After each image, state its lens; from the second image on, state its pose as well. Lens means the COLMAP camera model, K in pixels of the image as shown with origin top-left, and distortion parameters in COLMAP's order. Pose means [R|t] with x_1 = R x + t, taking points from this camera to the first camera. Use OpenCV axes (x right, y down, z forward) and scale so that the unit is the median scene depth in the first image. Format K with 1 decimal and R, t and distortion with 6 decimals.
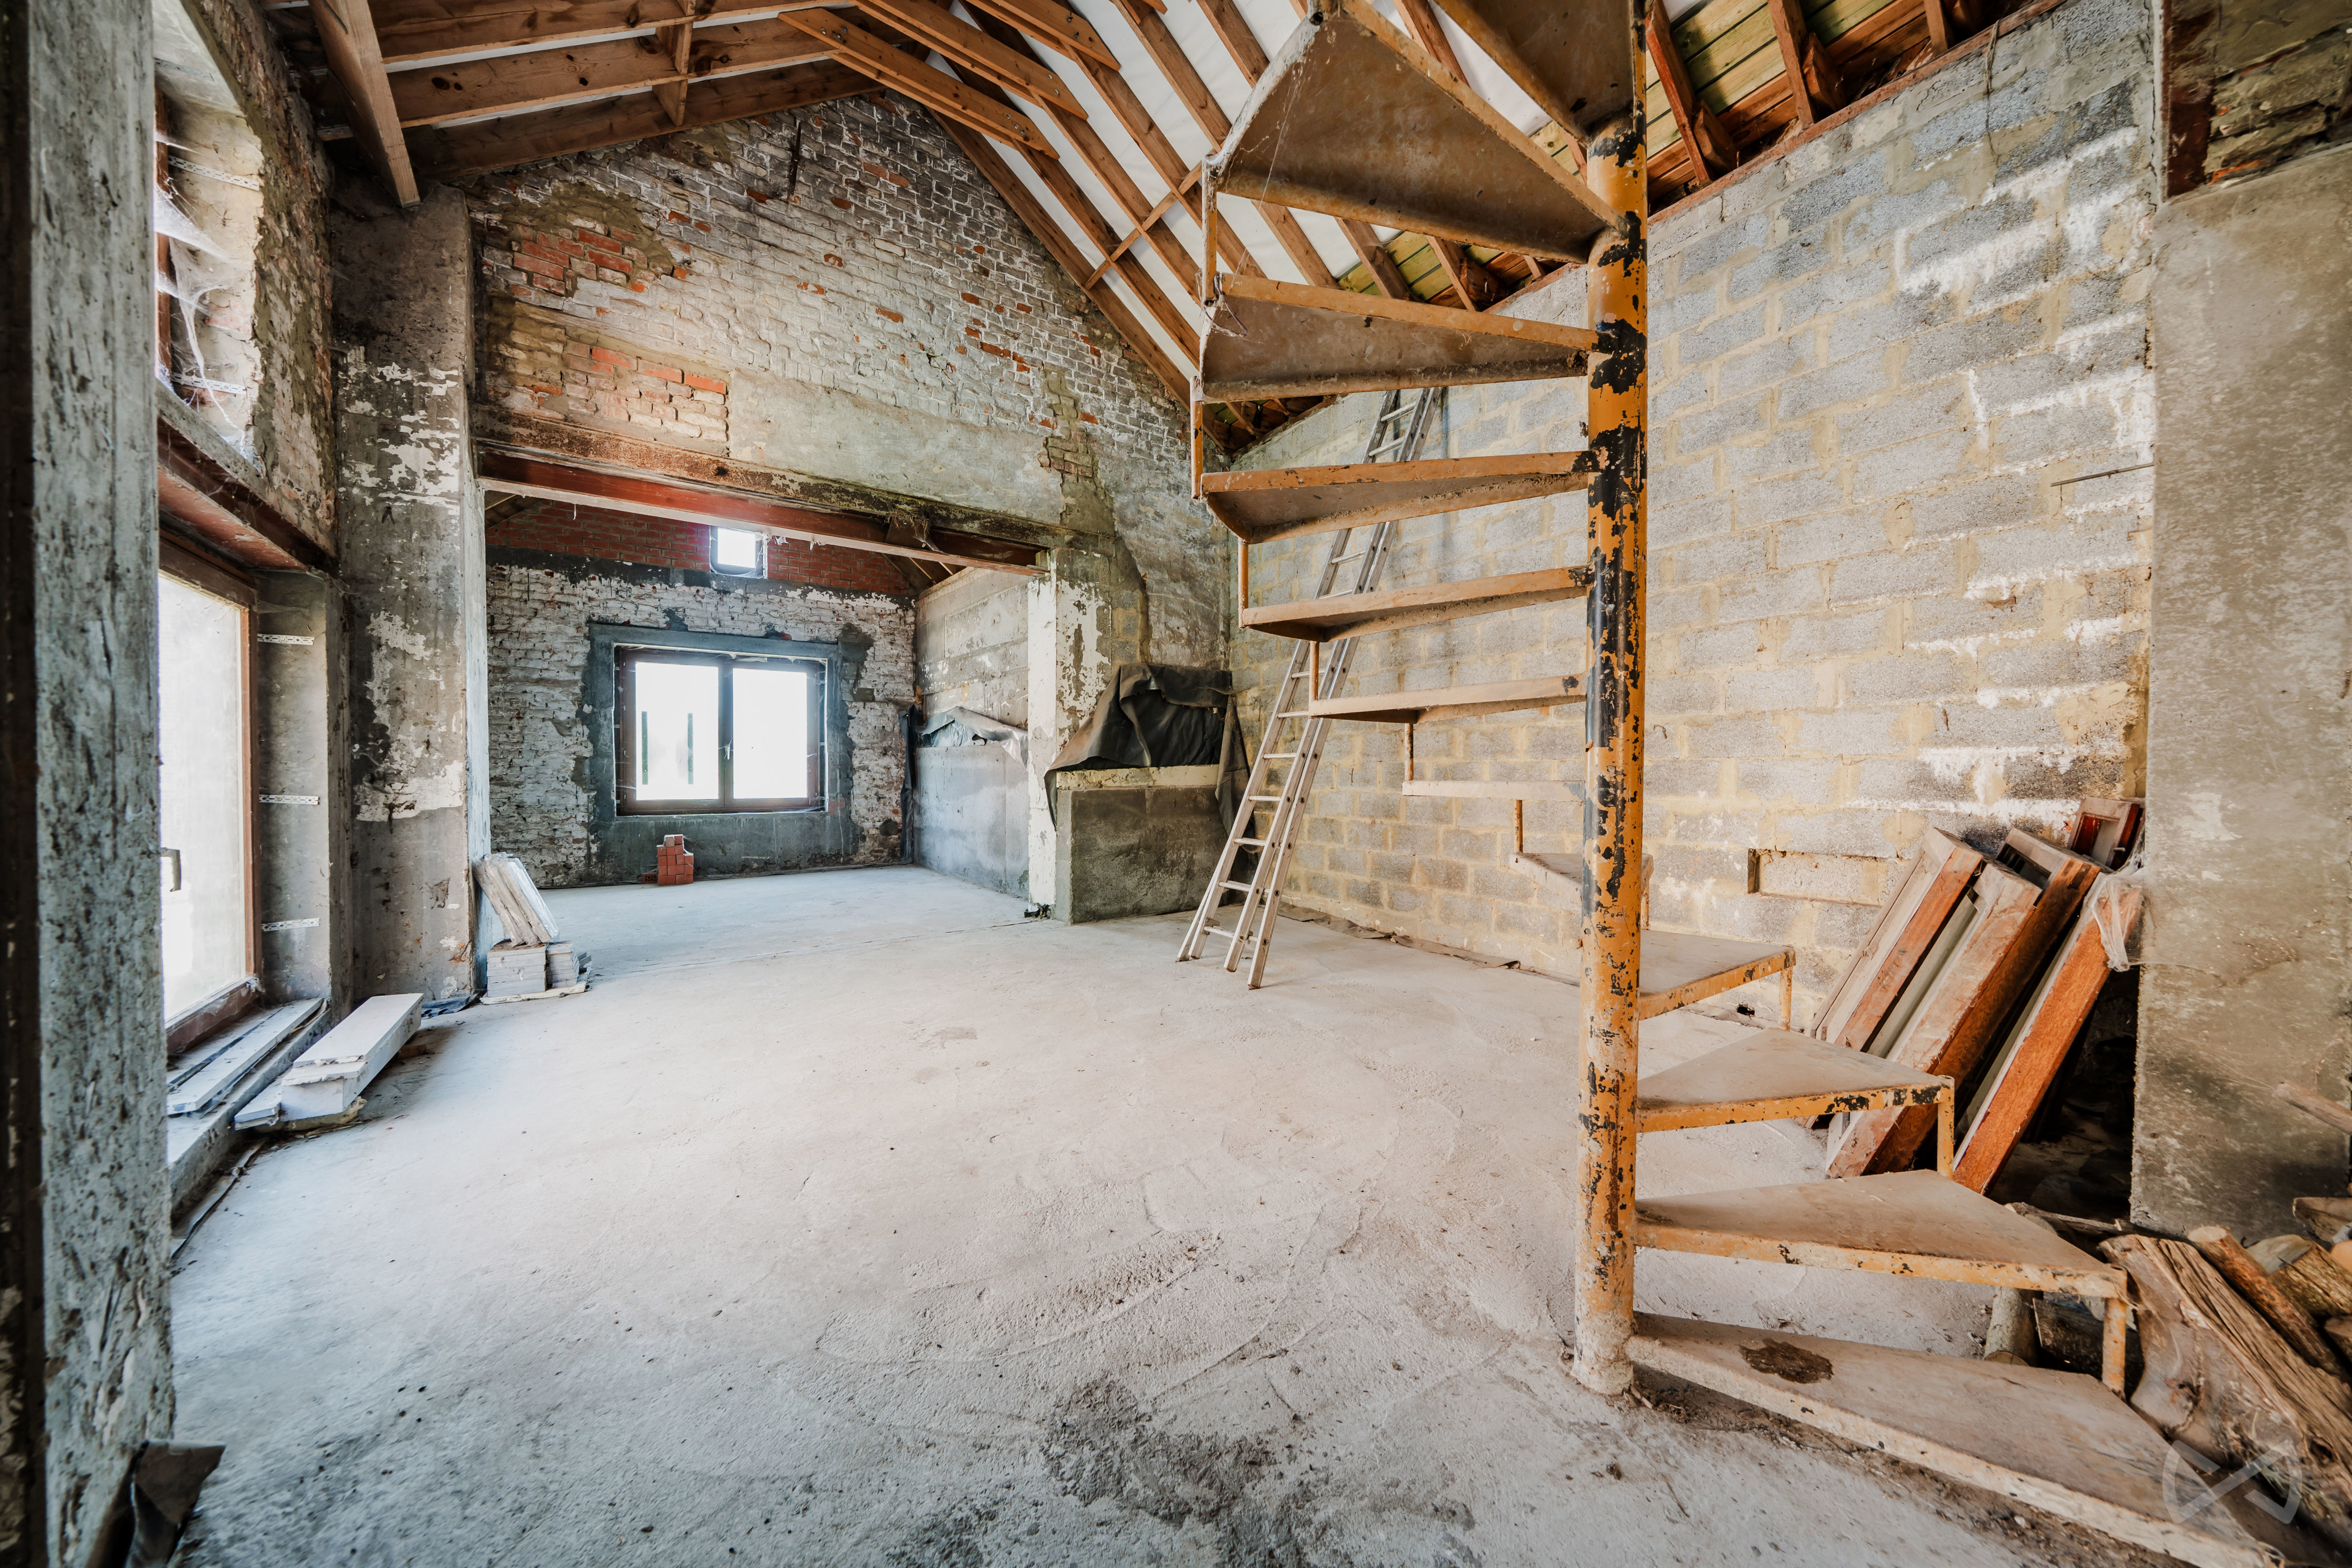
lens RADIAL K [[798.0, 0, 1176.4], [0, 798.0, 781.3], [0, 0, 1]] dist [-0.006284, 0.000193]
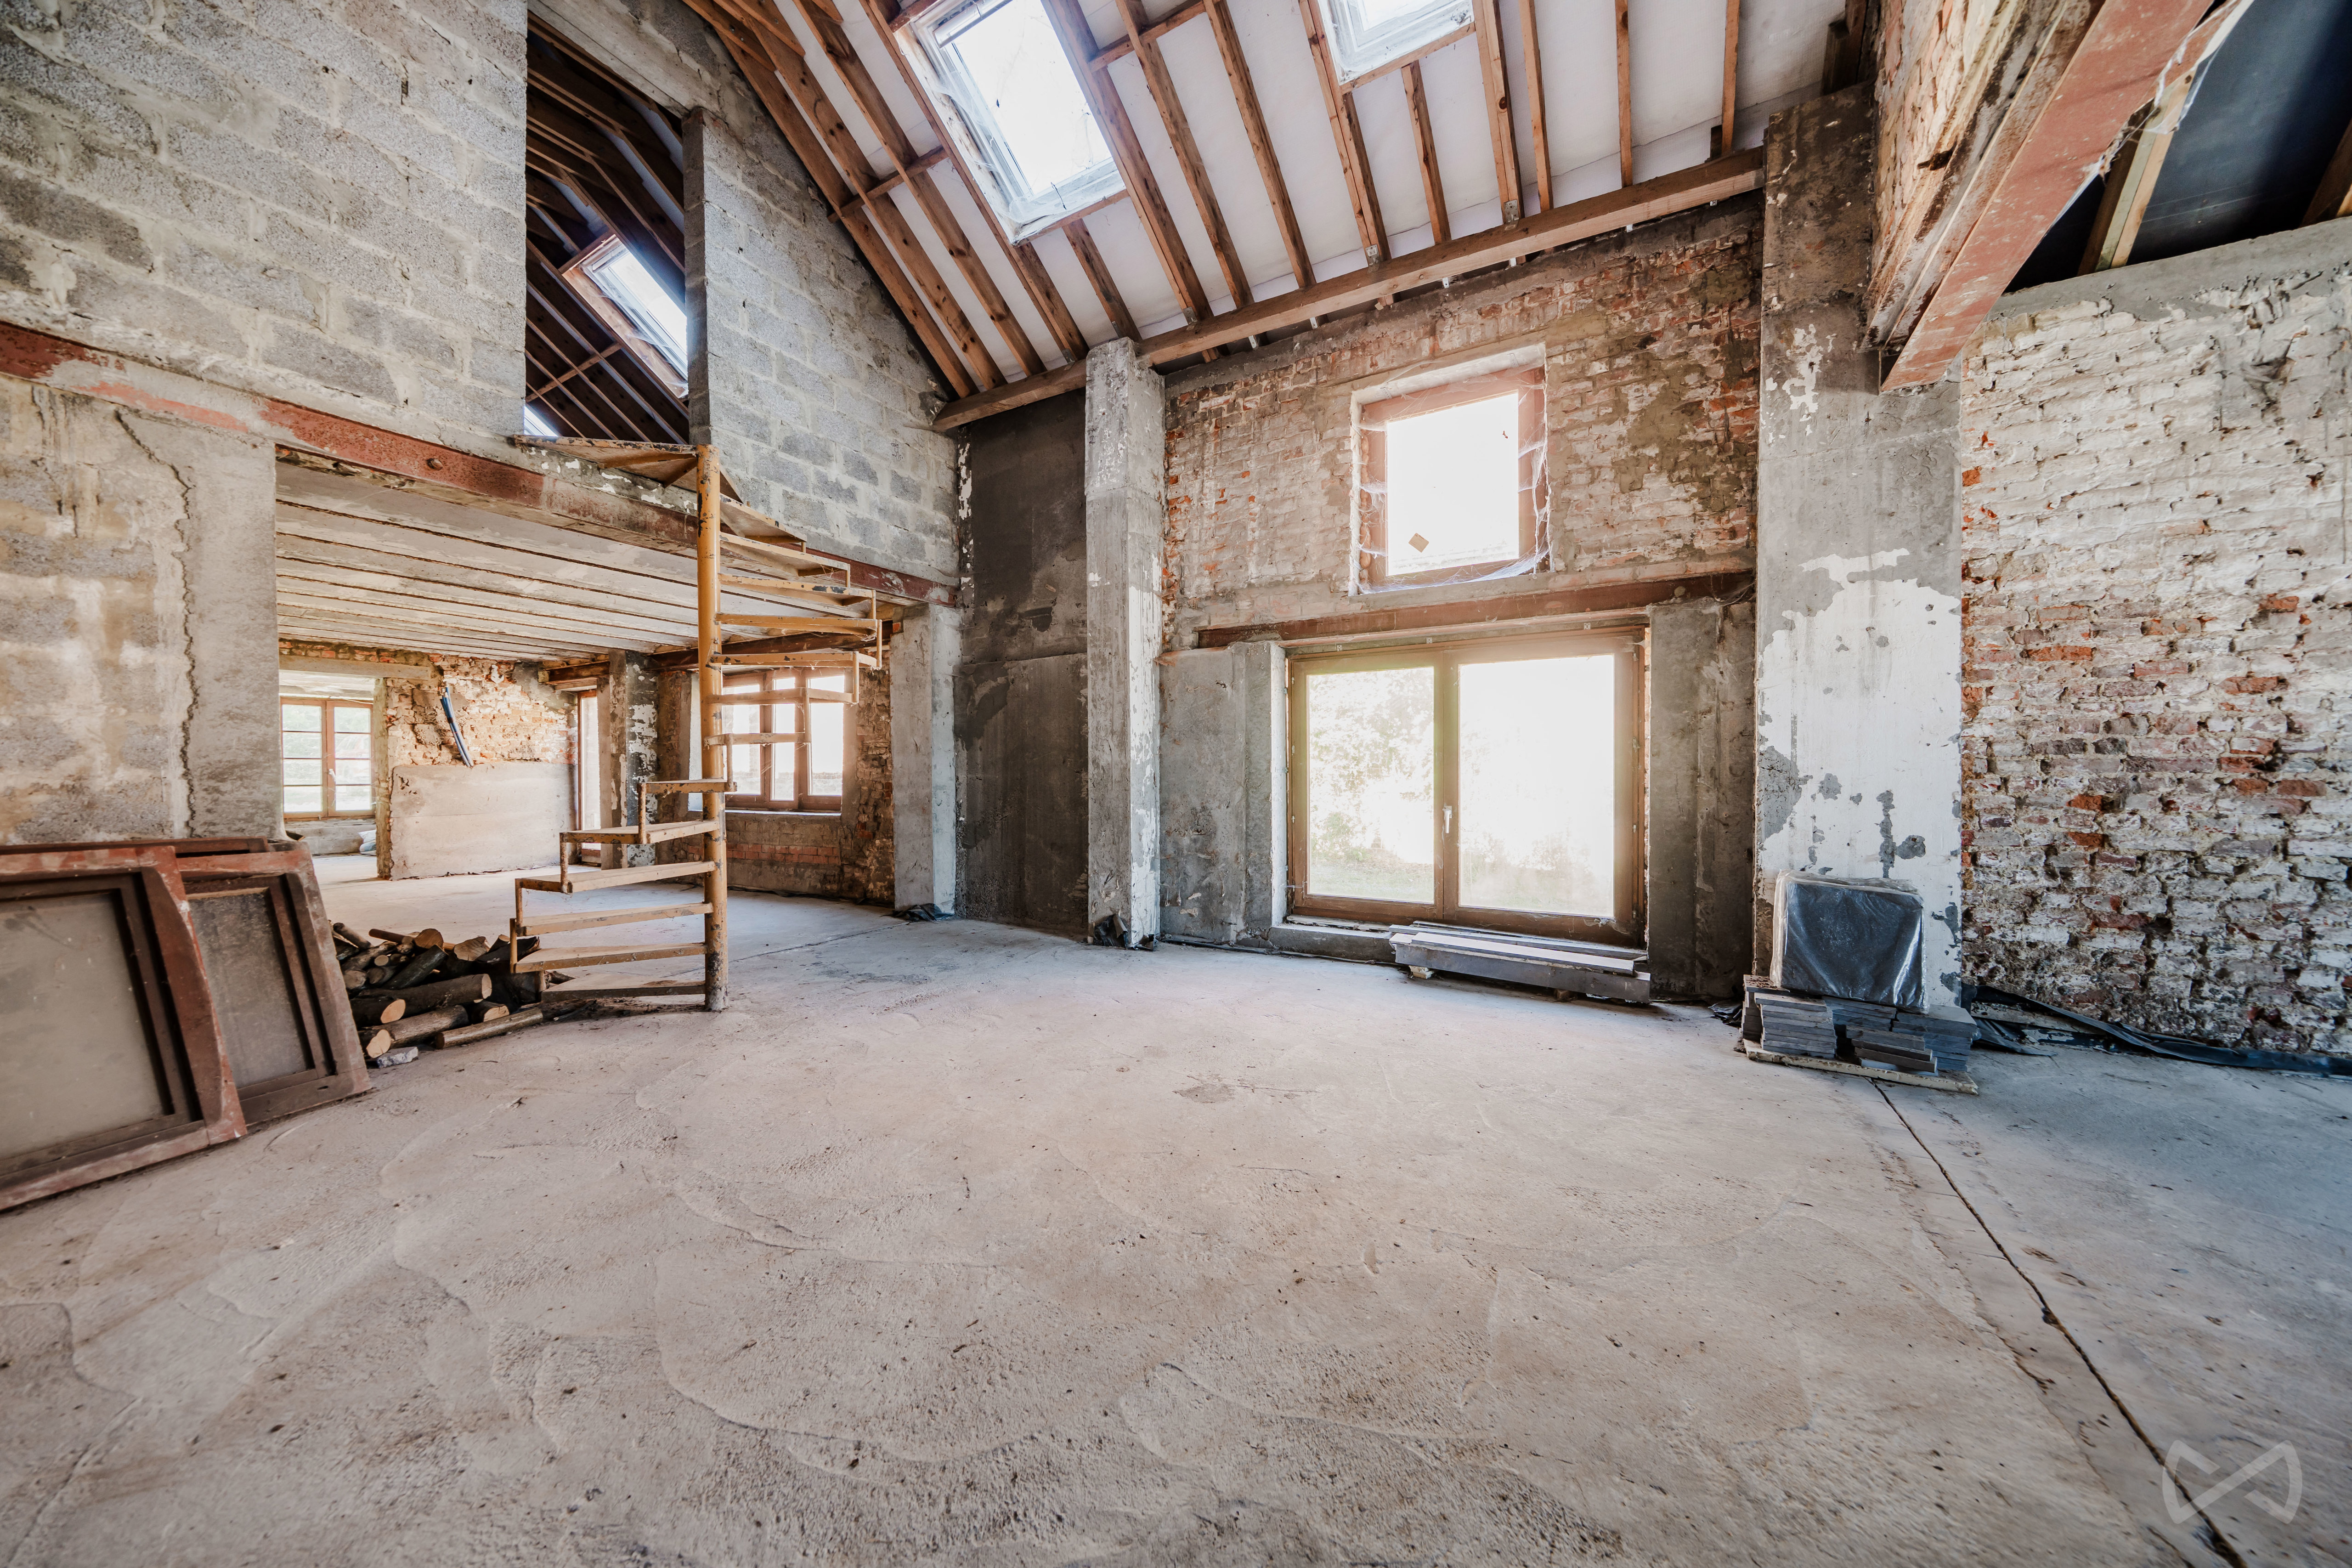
lens RADIAL K [[800.2, 0, 1172.8], [0, 800.2, 780.8], [0, 0, 1]] dist [-0.006850, 0.000499]
pose [[-0.921250, 0.009997, -0.388841, 0.041476], [-0.000373, 0.999647, 0.026584, -0.015391], [0.388970, 0.024636, -0.920921, 0.973930]]
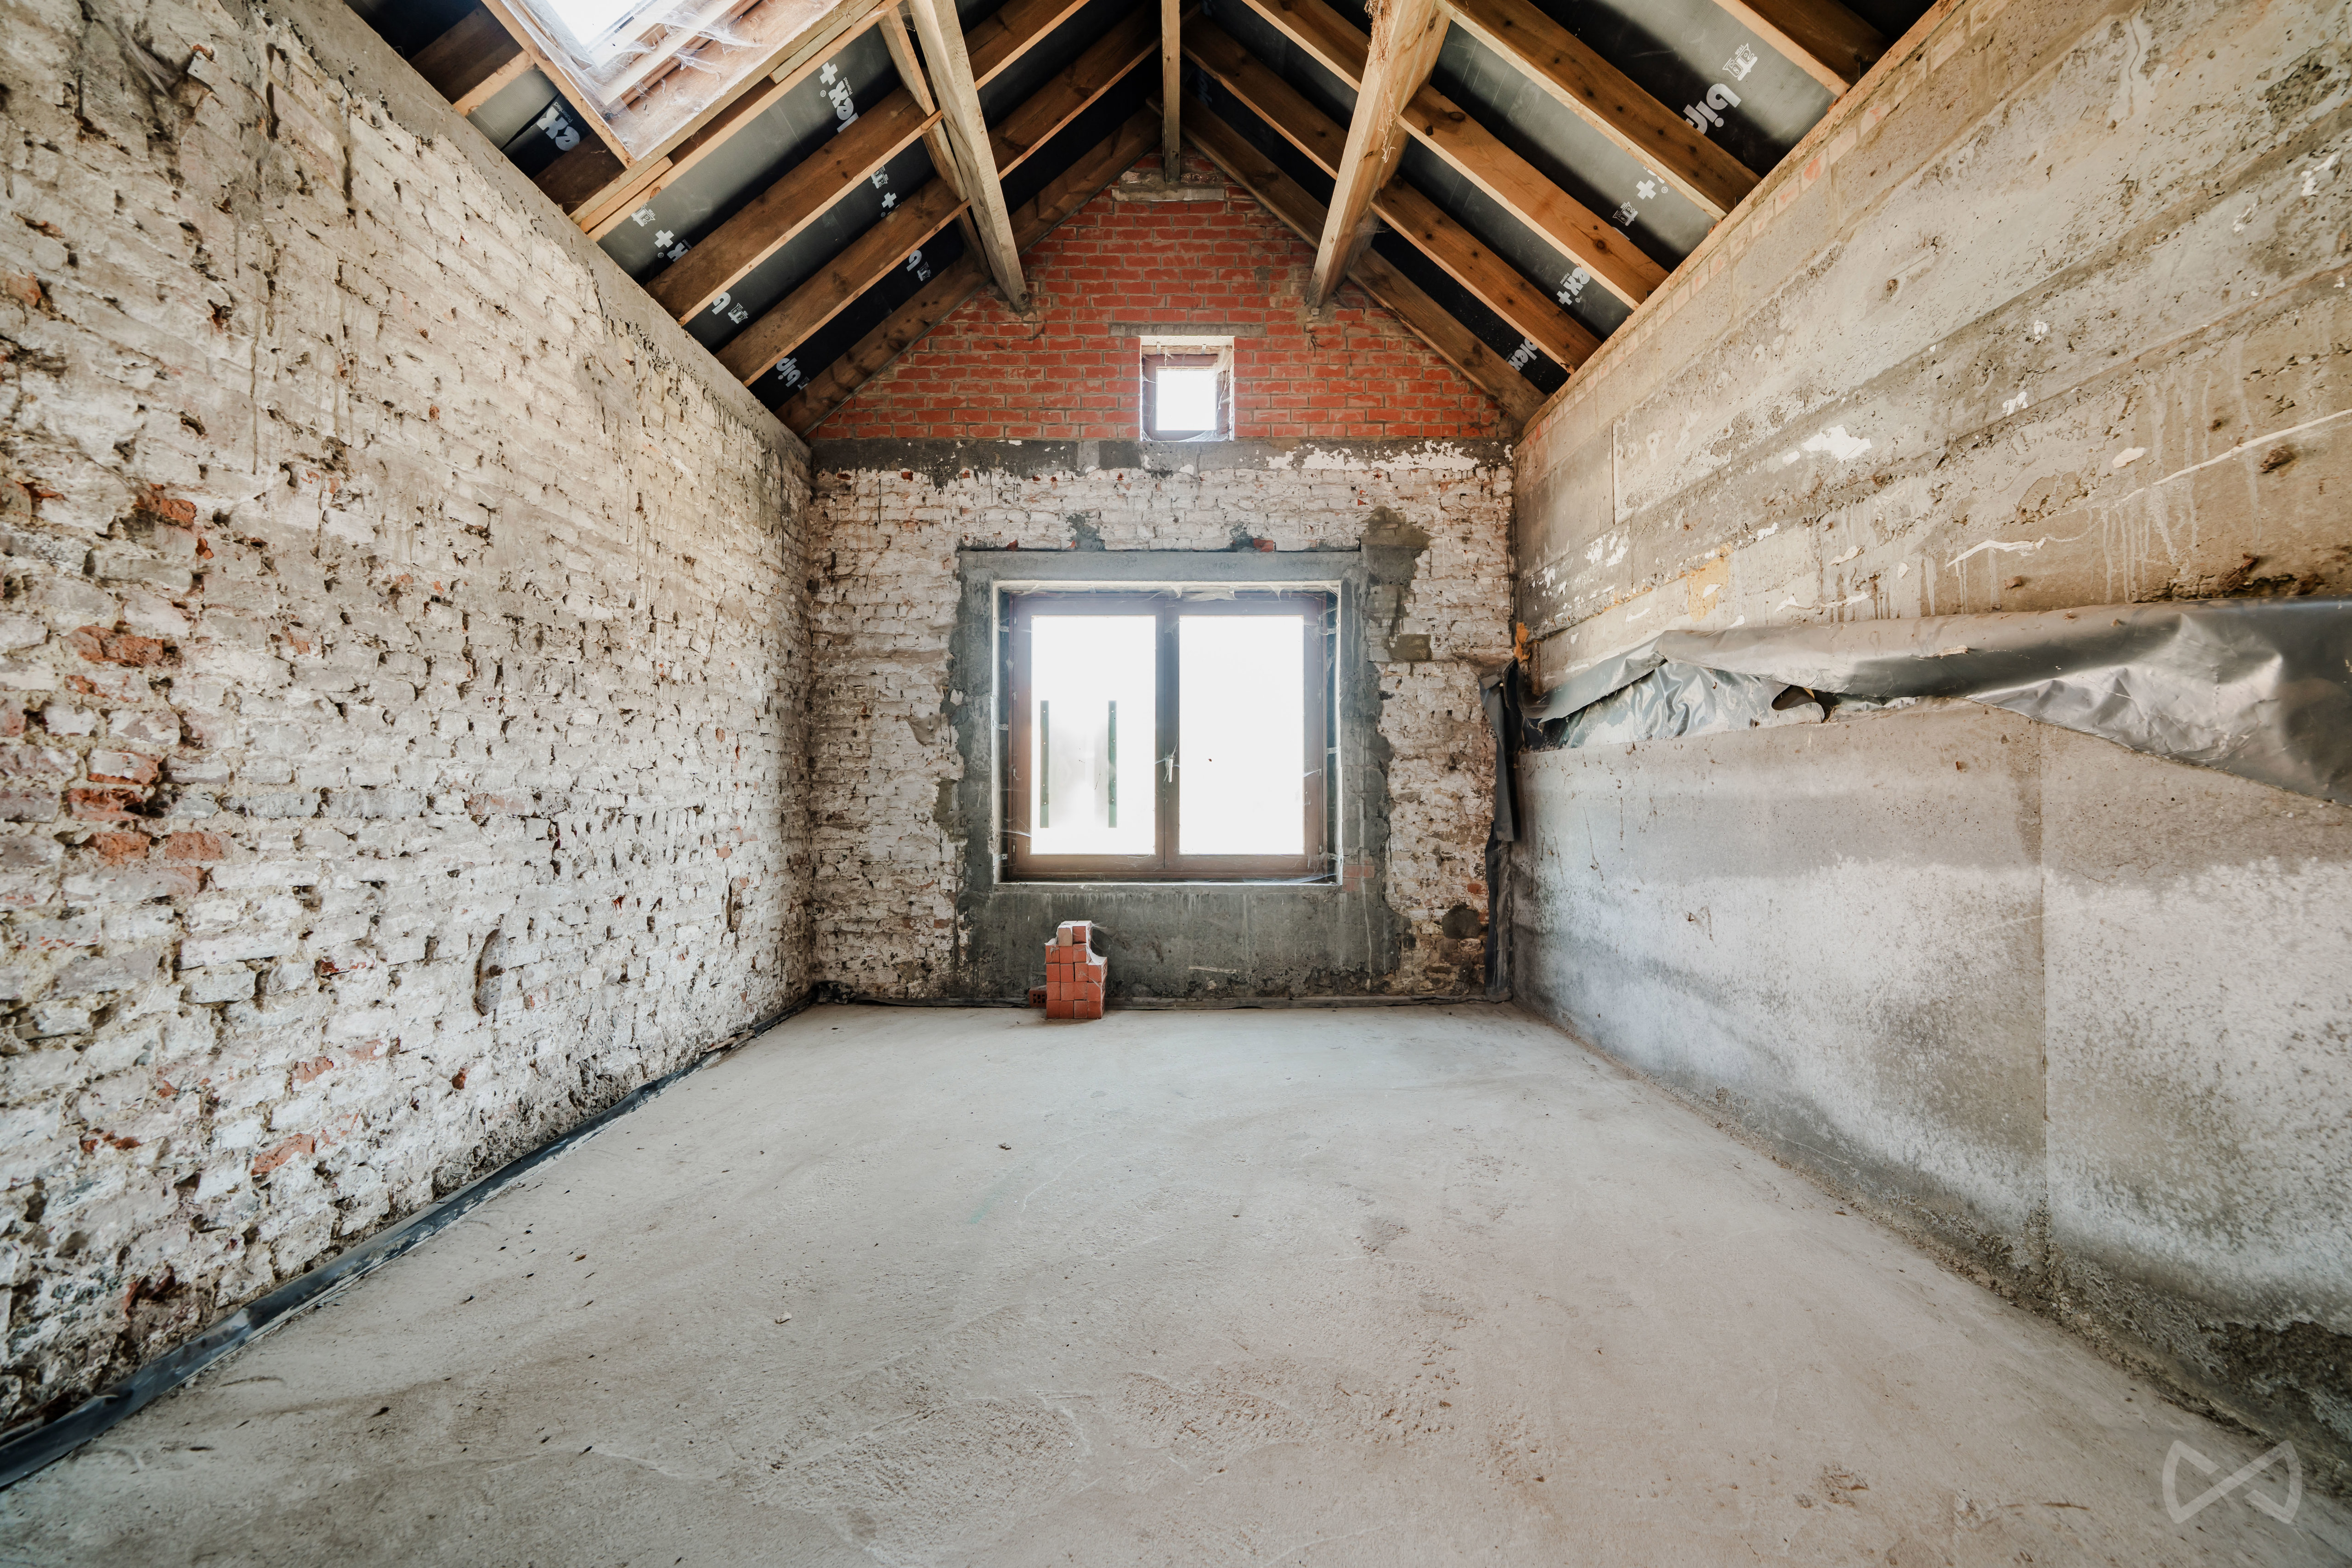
lens RADIAL K [[798.0, 0, 1176.4], [0, 798.0, 781.3], [0, 0, 1]] dist [-0.006284, 0.000193]
pose [[0.820697, -0.014416, -0.571181, -0.344305], [-0.006011, 0.999408, -0.033861, -0.013546], [0.571331, 0.031223, 0.820125, 0.770604]]
